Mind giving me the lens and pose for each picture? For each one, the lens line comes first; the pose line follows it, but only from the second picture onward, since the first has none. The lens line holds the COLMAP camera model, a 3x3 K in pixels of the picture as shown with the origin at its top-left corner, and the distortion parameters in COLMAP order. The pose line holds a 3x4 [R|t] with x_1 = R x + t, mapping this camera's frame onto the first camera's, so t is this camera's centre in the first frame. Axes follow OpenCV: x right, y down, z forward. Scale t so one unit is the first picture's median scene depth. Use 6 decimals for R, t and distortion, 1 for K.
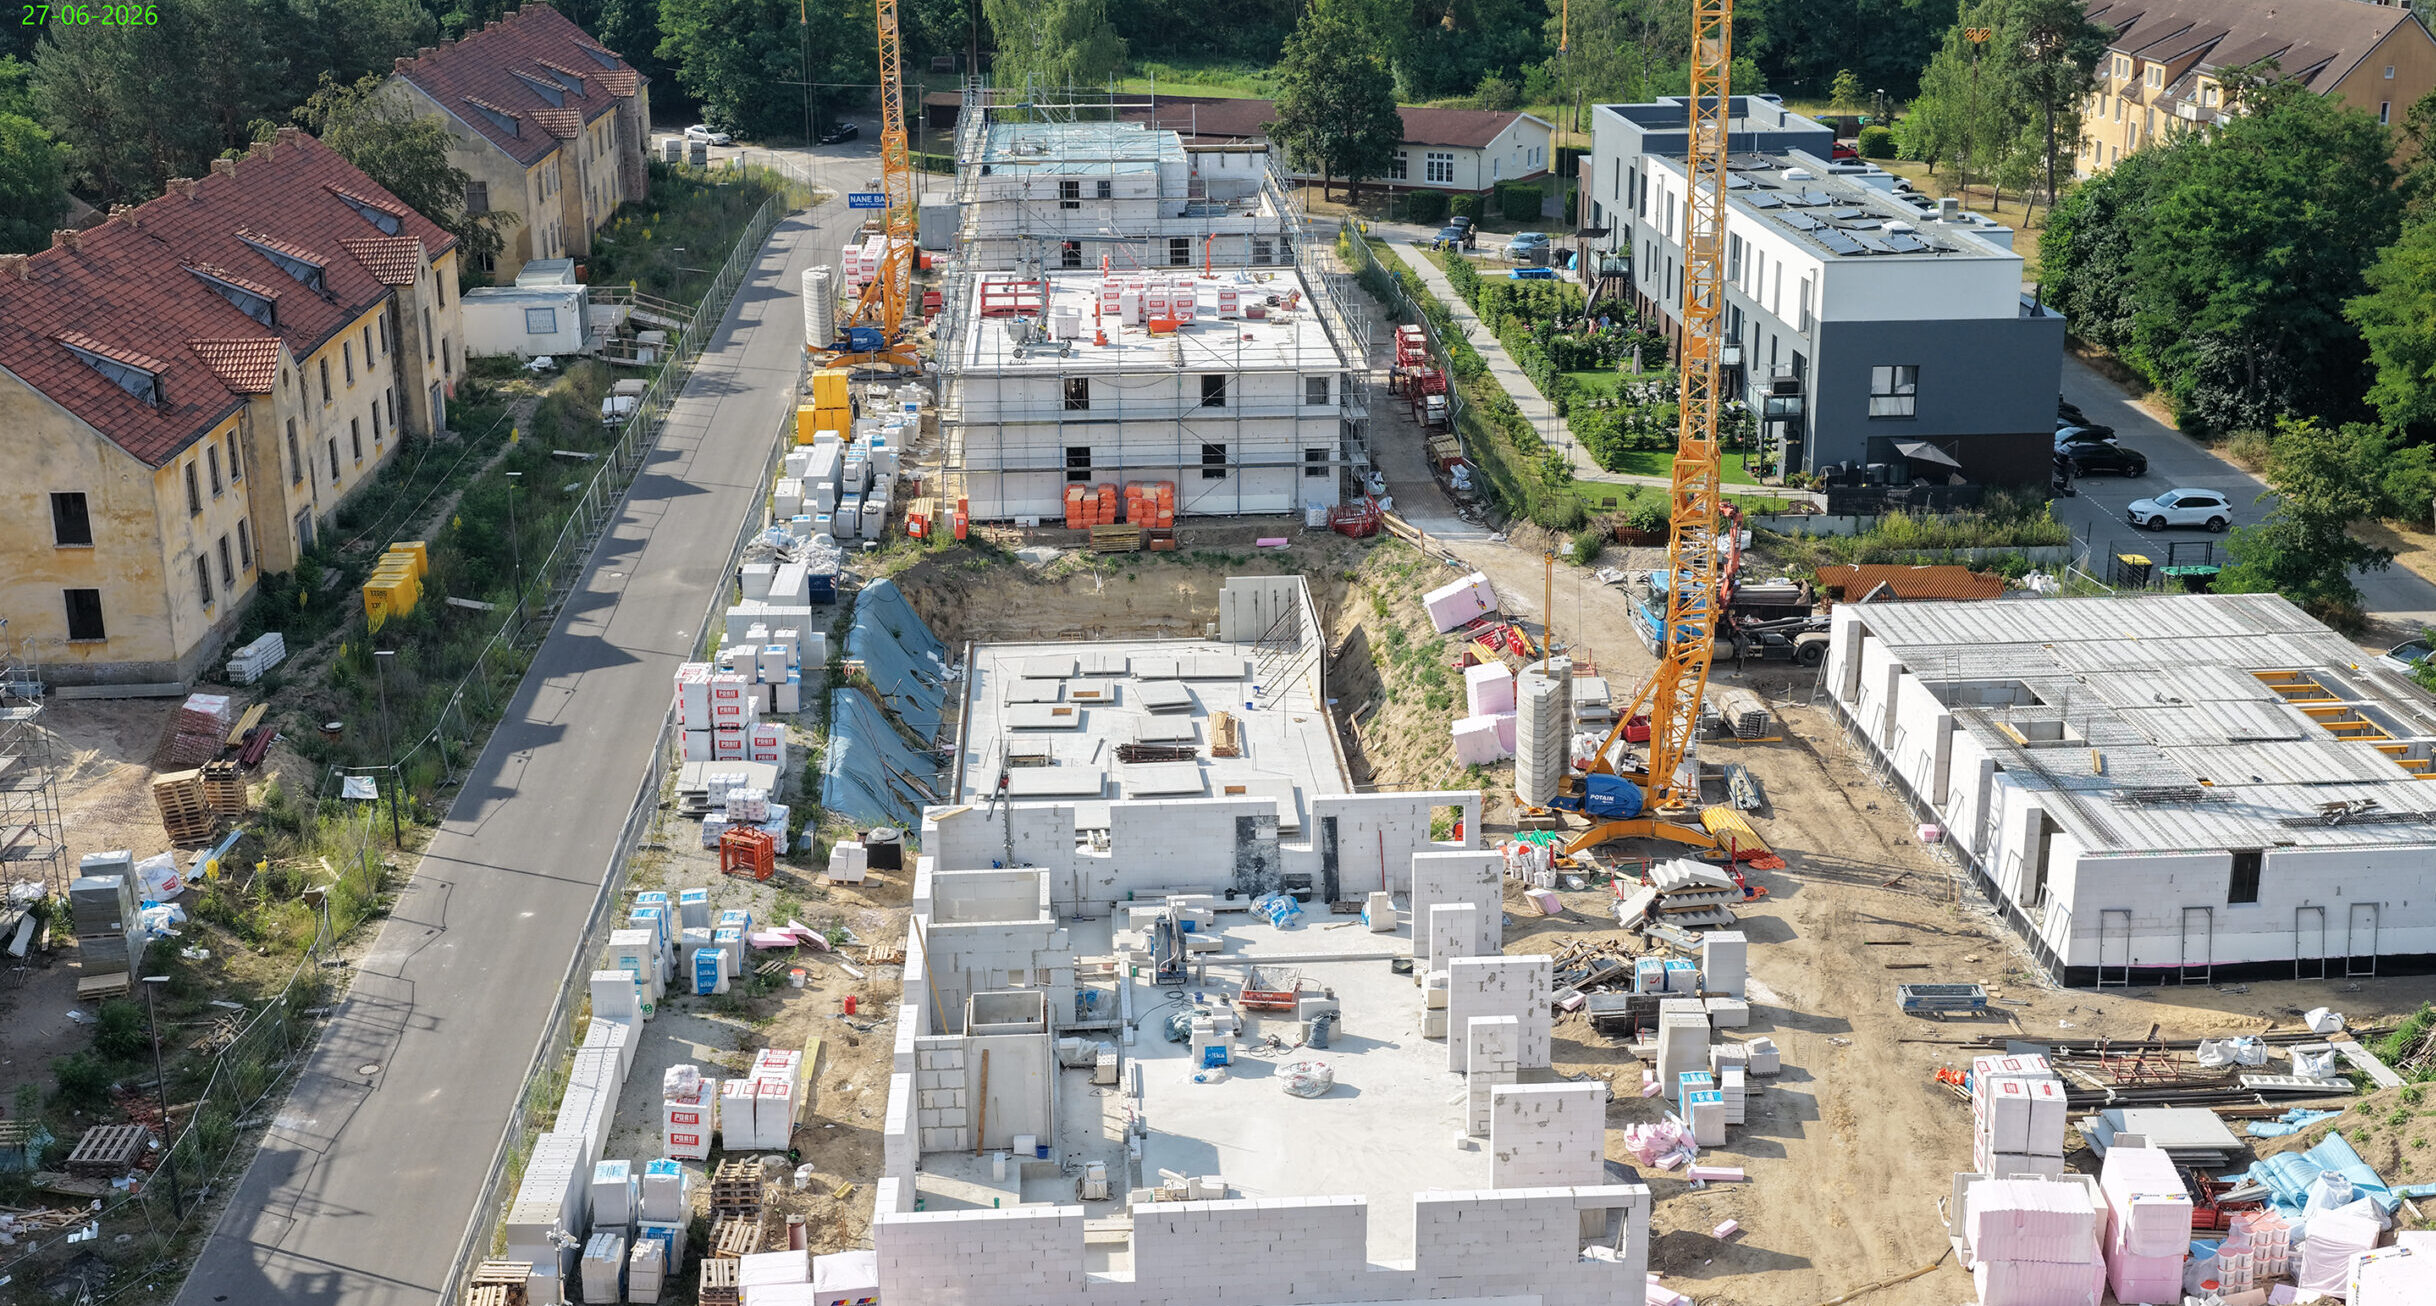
lens RADIAL K [[2812.8, 0, 1225.9], [0, 2812.8, 708.1], [0, 0, 1]] dist [0.037764, -0.009011]
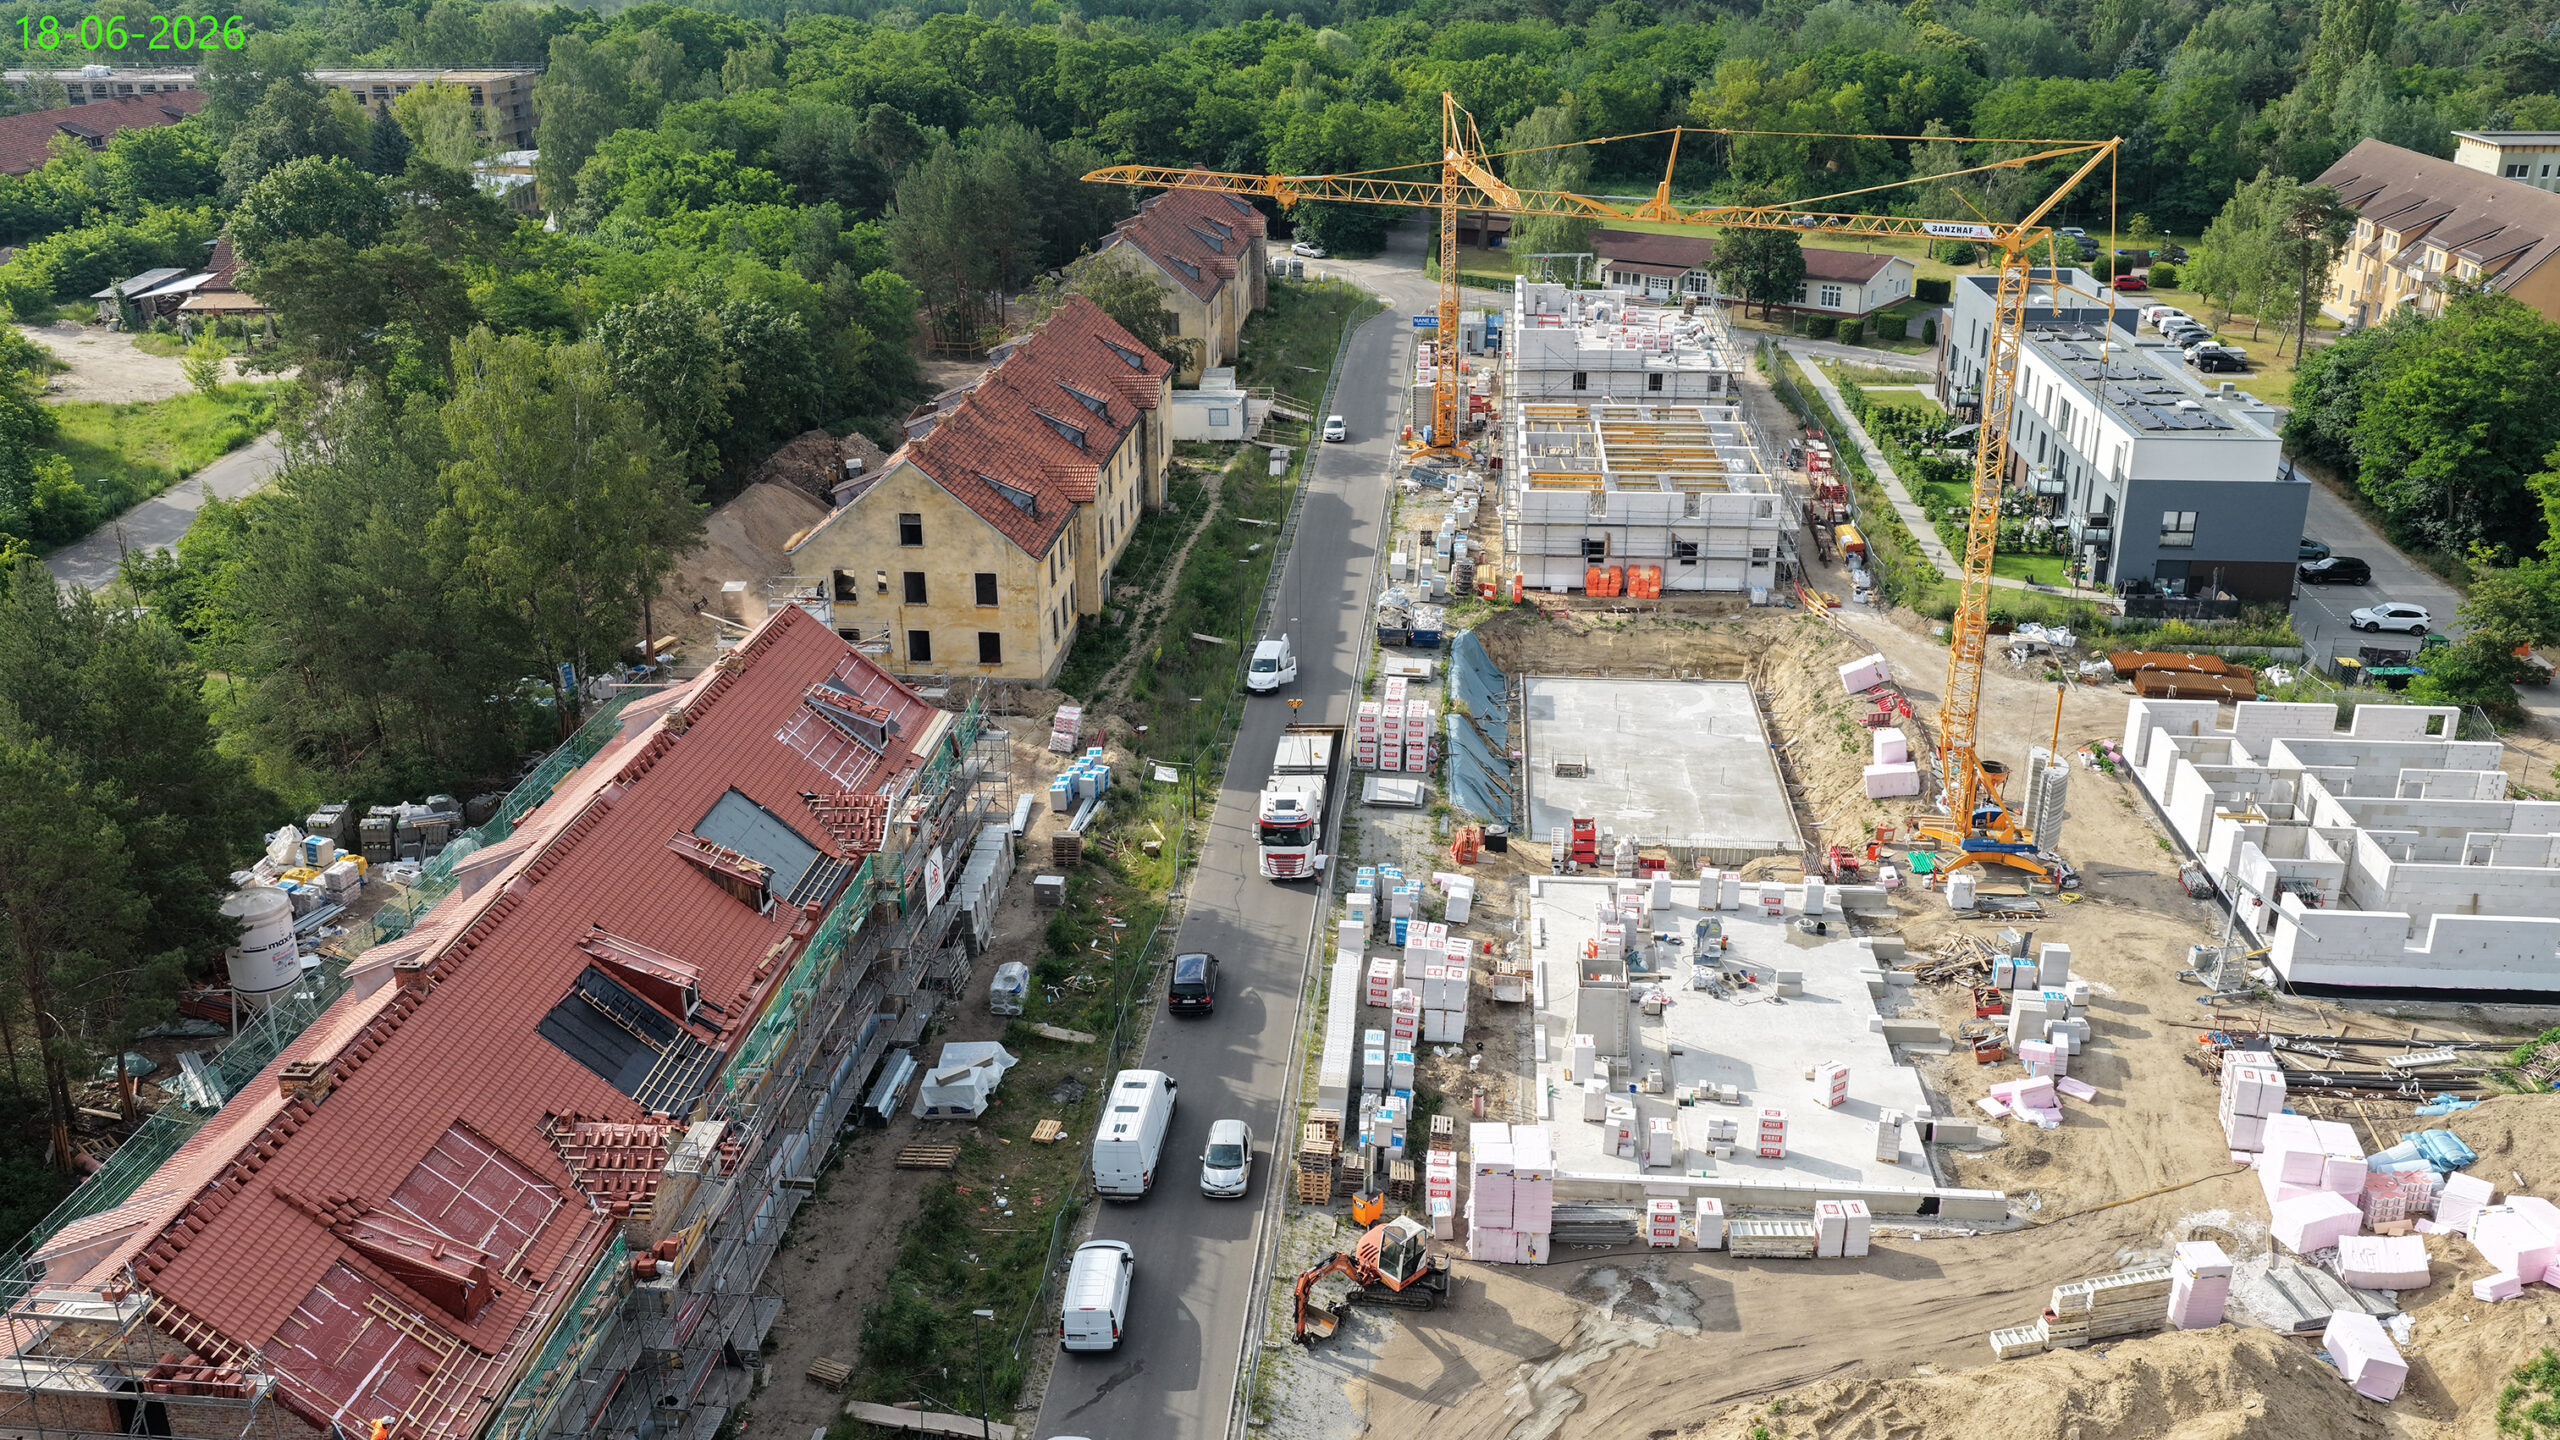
lens RADIAL K [[2116.4, 0, 1280.0], [0, 2116.4, 720.0], [0, 0, 1]] dist [-0.006183, 0.089113]
pose [[0.987951, 0.056195, -0.144203, -0.051462], [-0.048264, 0.997154, 0.057926, -0.055159], [0.147048, -0.050268, 0.987851, -0.130107]]
